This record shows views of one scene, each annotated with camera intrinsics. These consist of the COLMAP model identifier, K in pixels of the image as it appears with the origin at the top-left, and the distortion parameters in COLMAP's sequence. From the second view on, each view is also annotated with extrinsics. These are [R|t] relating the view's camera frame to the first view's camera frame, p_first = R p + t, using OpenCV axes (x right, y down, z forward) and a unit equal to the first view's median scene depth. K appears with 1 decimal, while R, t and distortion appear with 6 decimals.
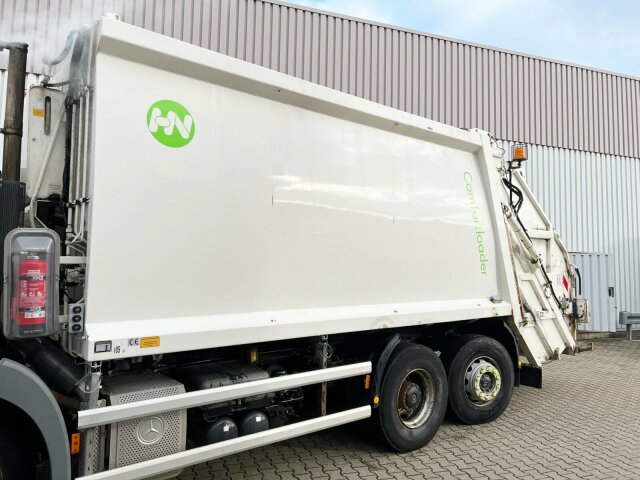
lens RADIAL K [[487.4, 0, 323.0], [0, 487.4, 238.7], [0, 0, 1]] dist [0.026528, -0.036778]
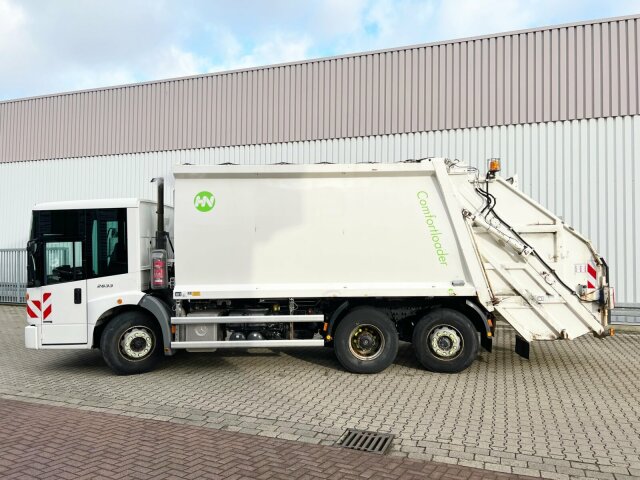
lens RADIAL K [[487.4, 0, 318.2], [0, 487.4, 241.6], [0, 0, 1]] dist [0.026528, -0.036778]
pose [[0.764695, -0.023310, -0.643970, 1.276694], [0.053850, 0.998162, 0.027815, -0.064186], [0.642138, -0.055948, 0.764545, -0.352355]]
